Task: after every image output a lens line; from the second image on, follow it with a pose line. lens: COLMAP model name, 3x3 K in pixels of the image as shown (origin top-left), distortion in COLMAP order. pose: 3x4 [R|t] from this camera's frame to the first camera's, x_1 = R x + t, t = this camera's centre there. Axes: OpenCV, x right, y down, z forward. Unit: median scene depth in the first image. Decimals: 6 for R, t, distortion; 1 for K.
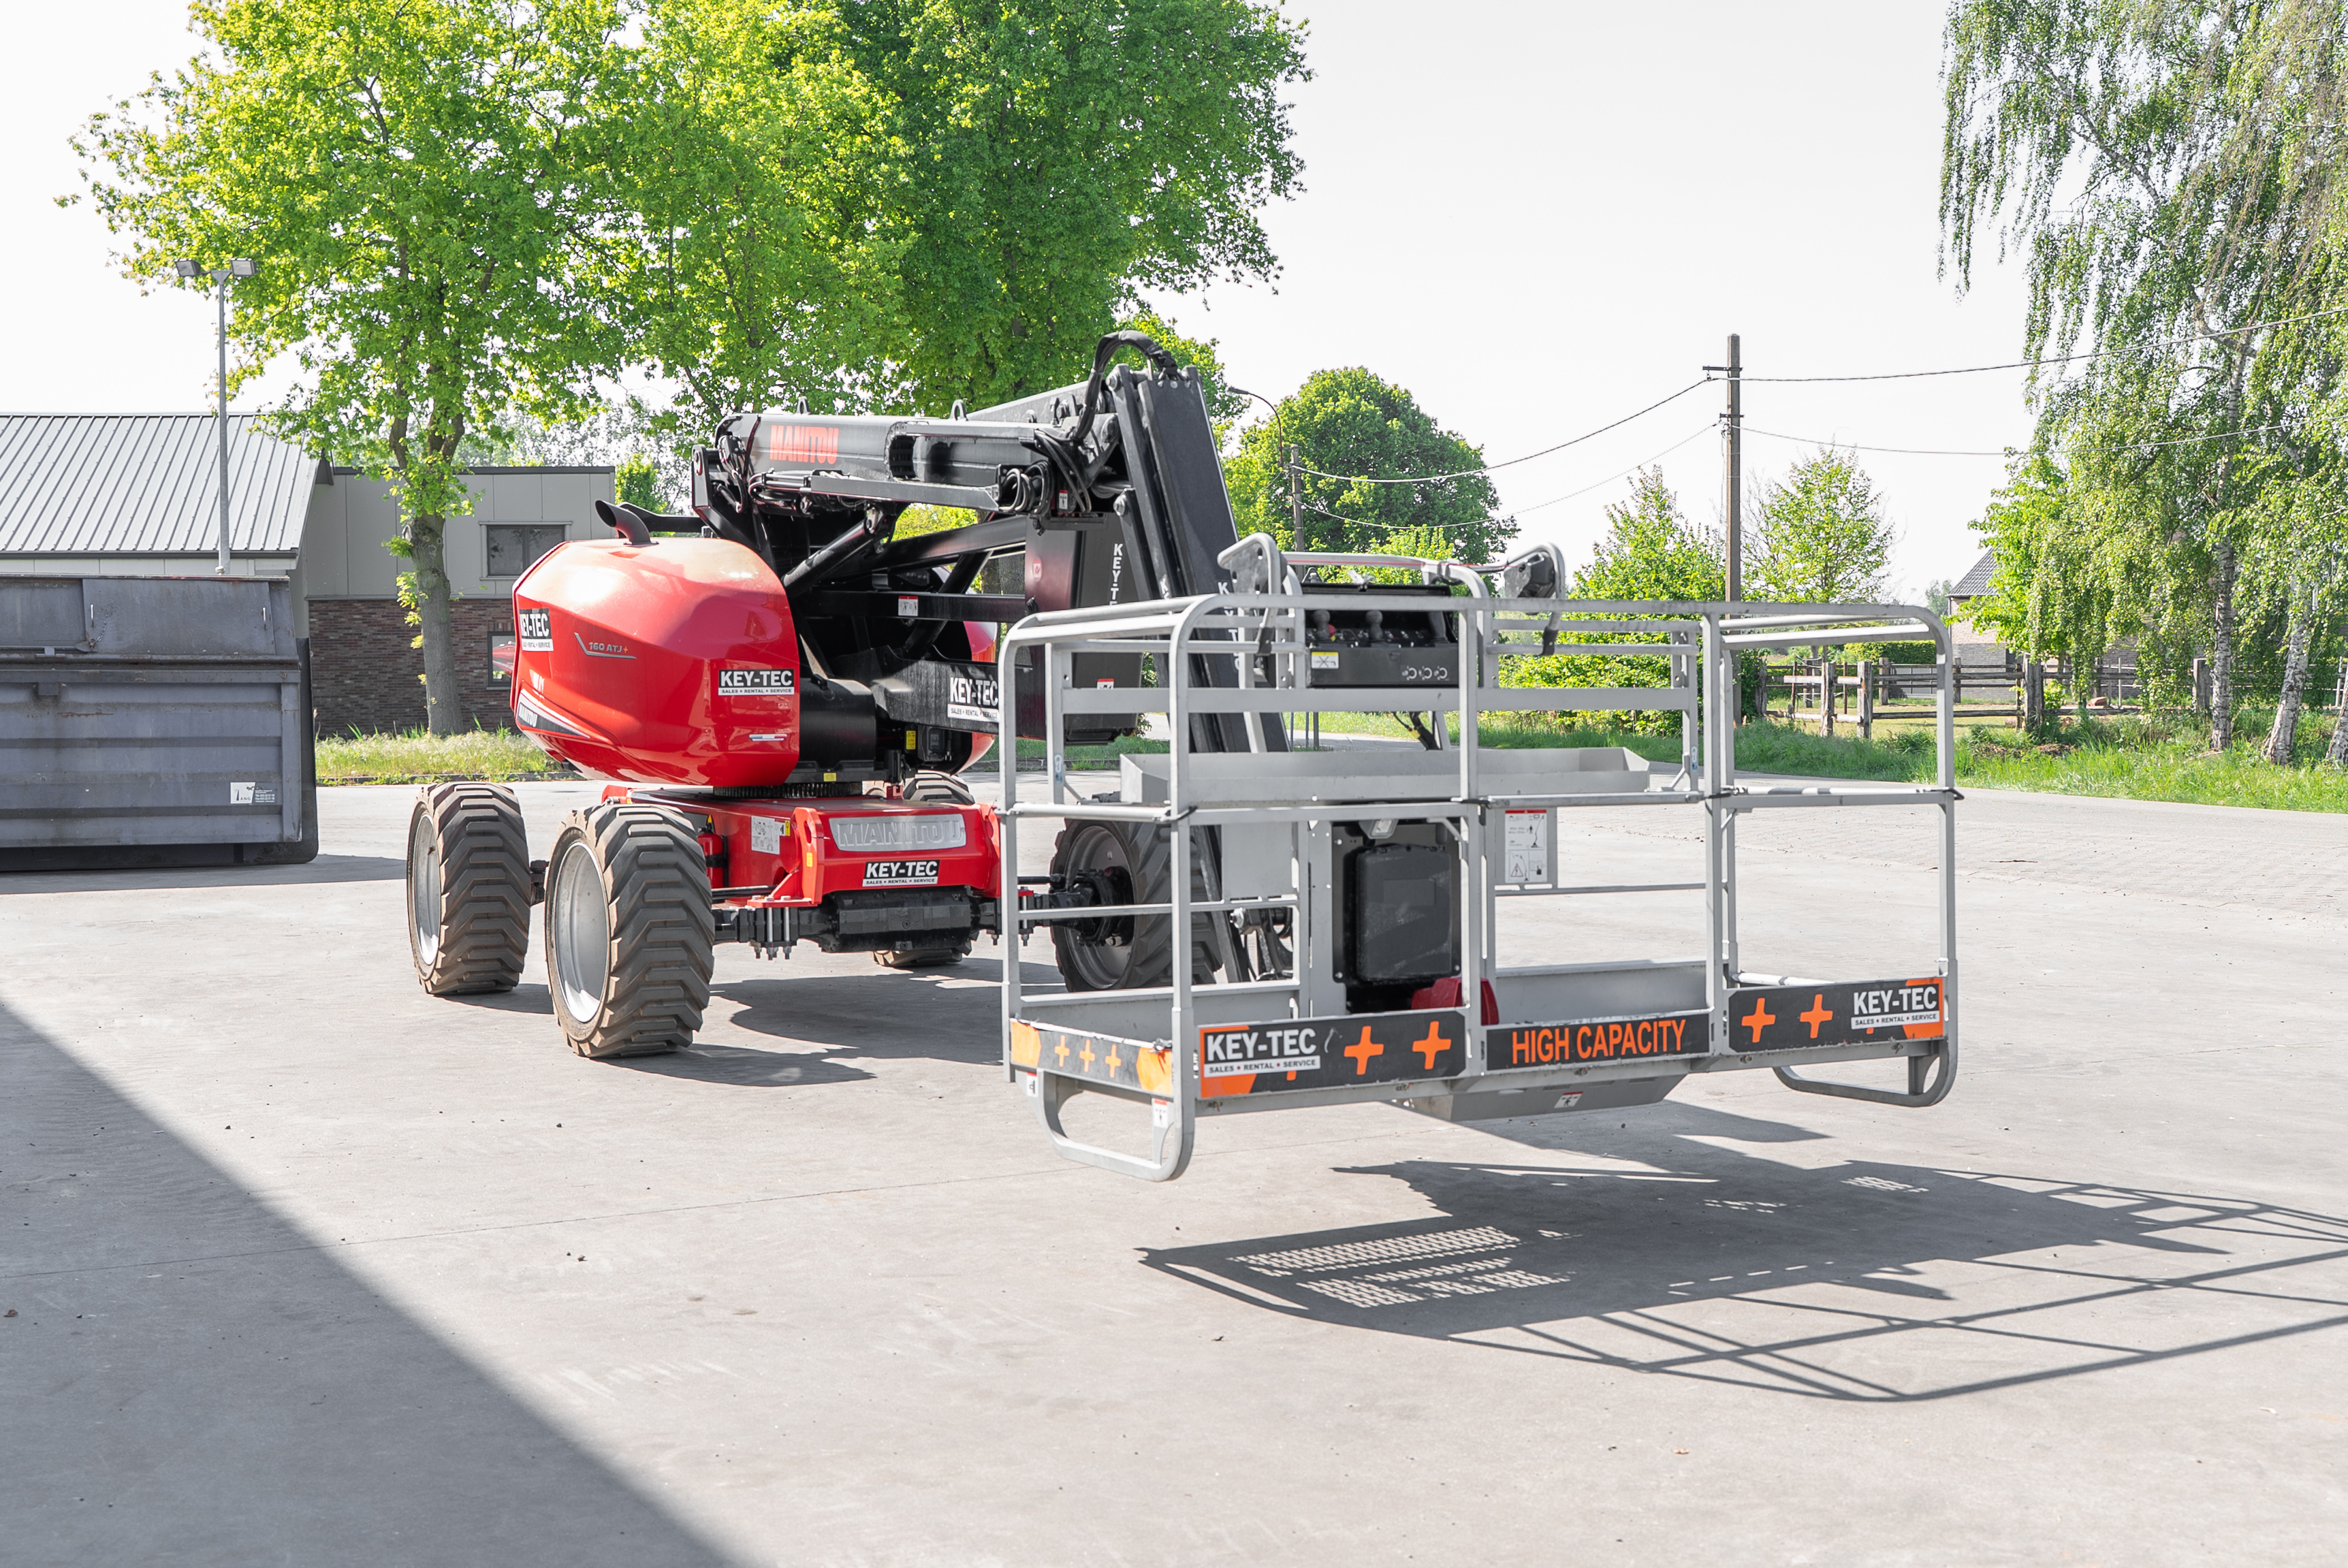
lens RADIAL K [[2959.8, 0, 1167.5], [0, 2959.8, 783.3], [0, 0, 1]] dist [-0.020039, 0.000000]
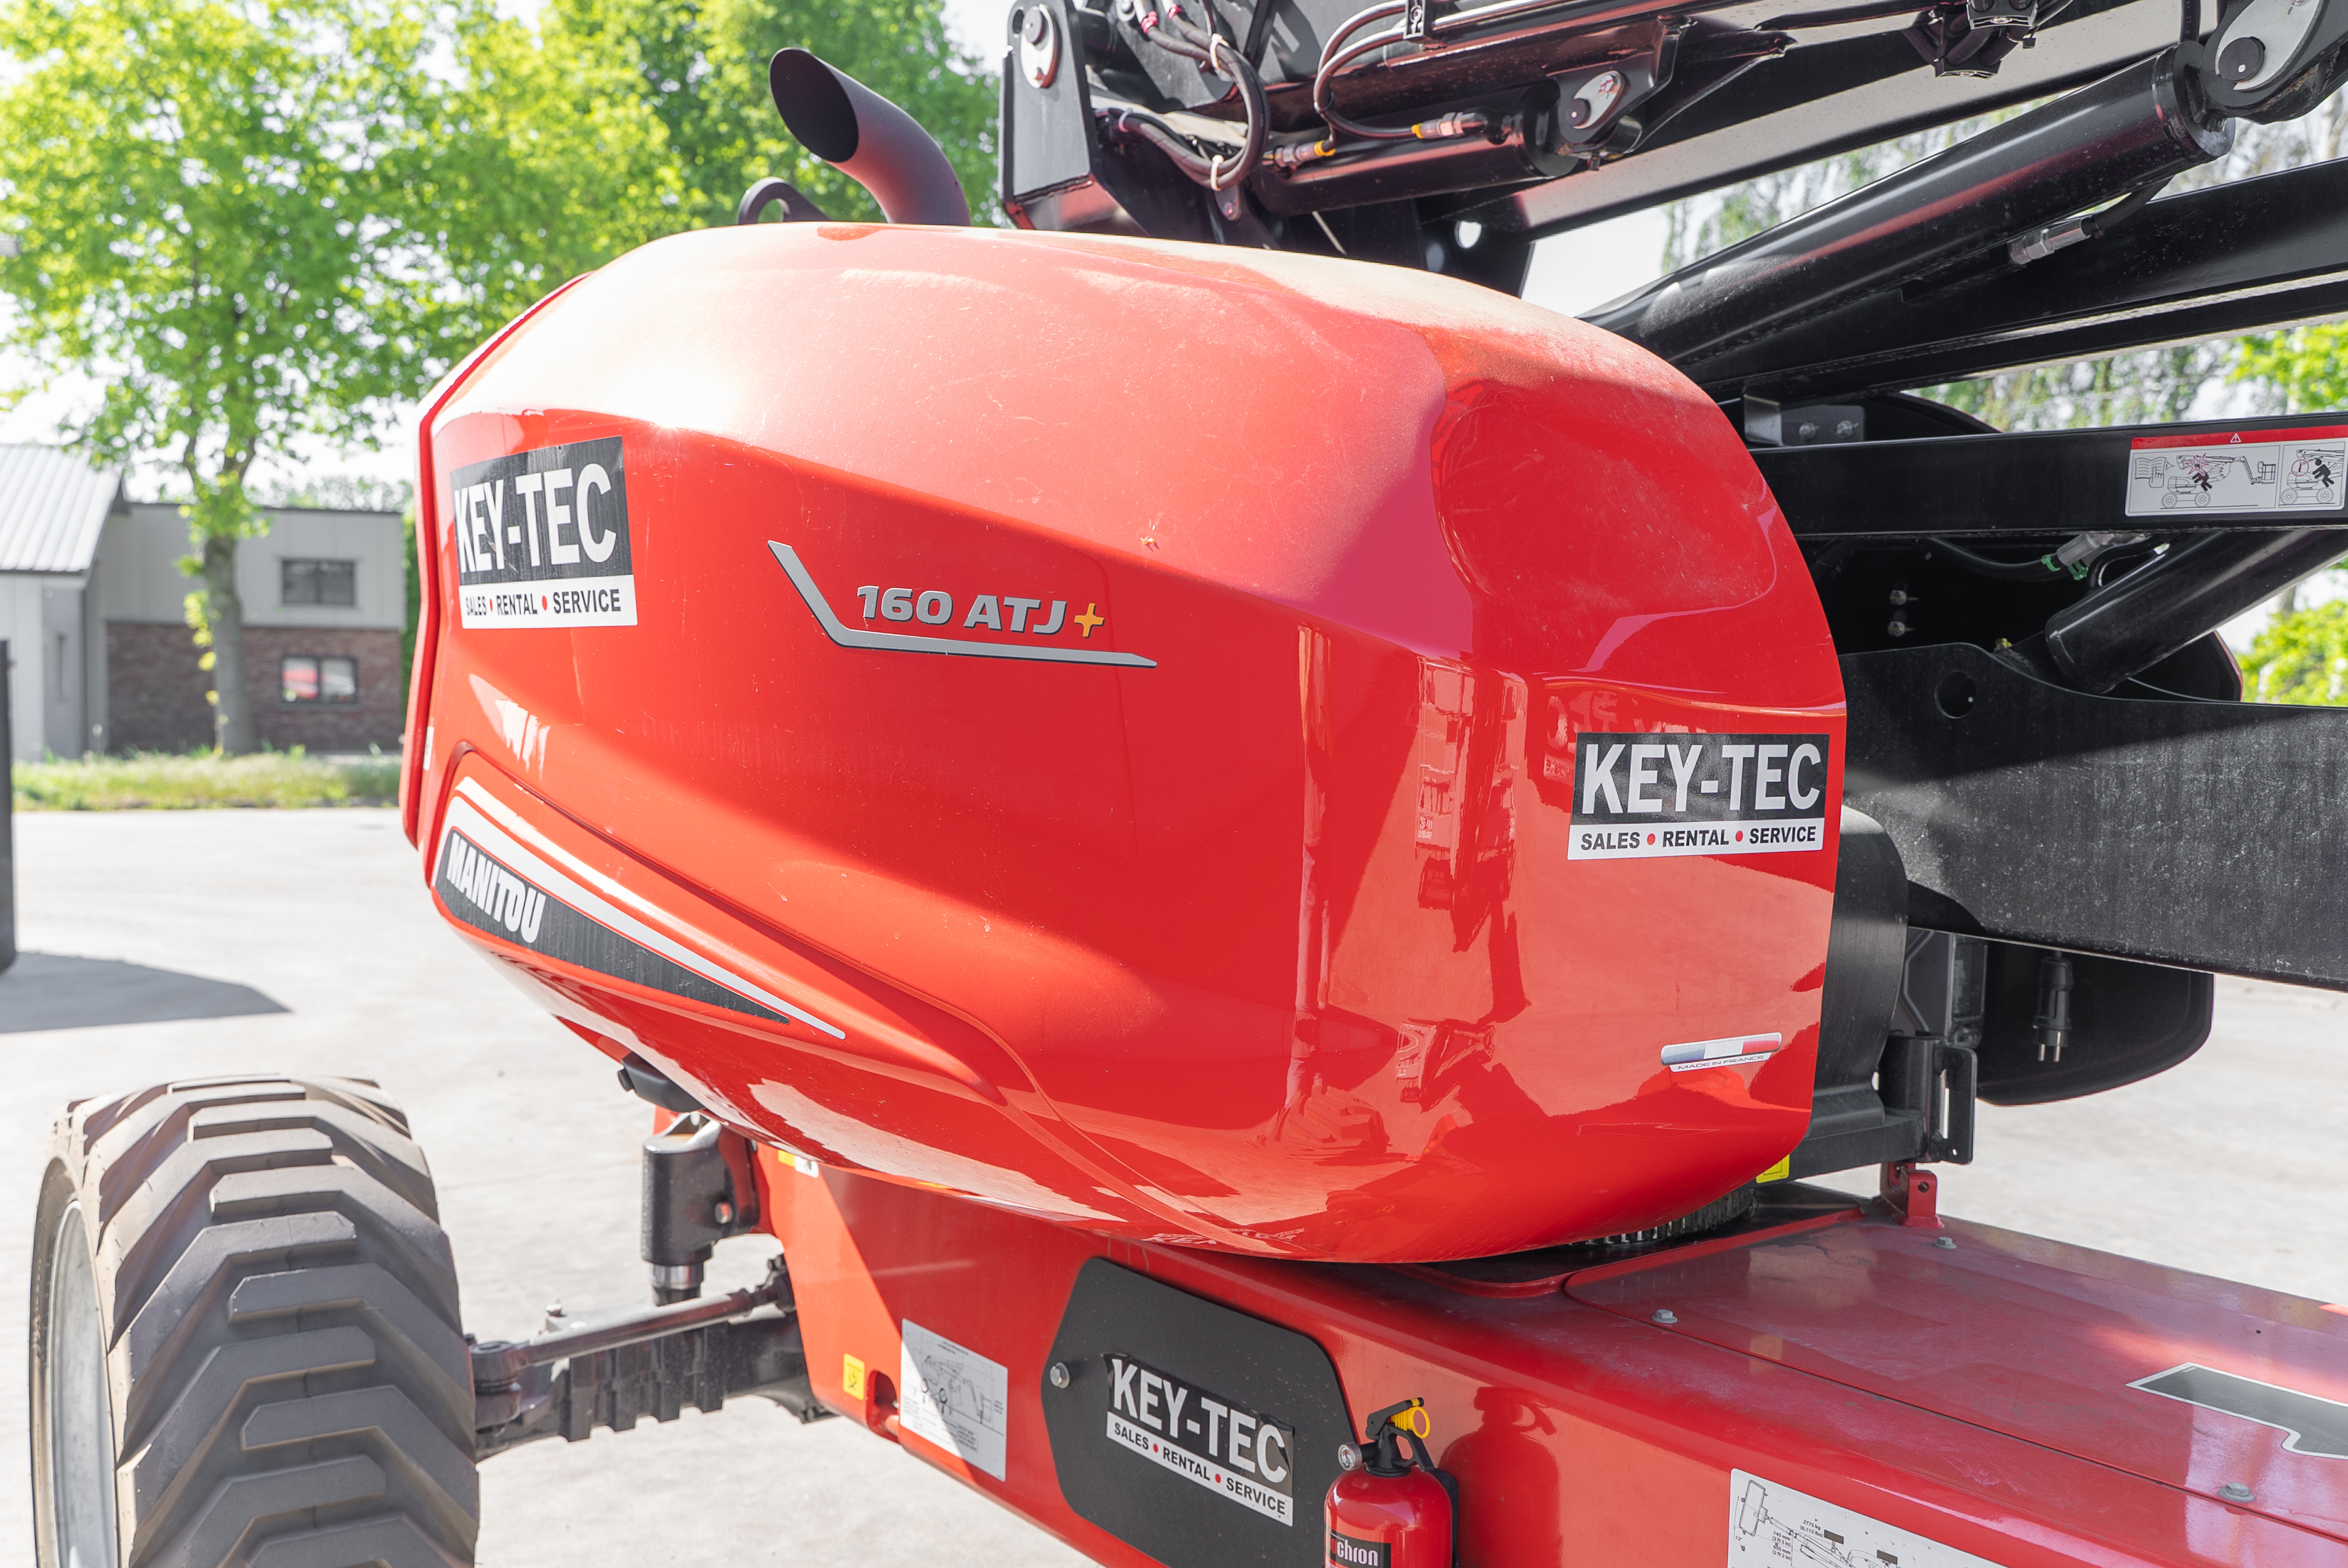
lens RADIAL K [[2191.4, 0, 1186.1], [0, 2191.4, 810.1], [0, 0, 1]] dist [0.000837, 0.000000]
pose [[0.985935, 0.012850, 0.166637, -0.050038], [-0.014432, 0.999861, 0.008288, -0.008432], [-0.166508, -0.010577, 0.985983, 0.213176]]
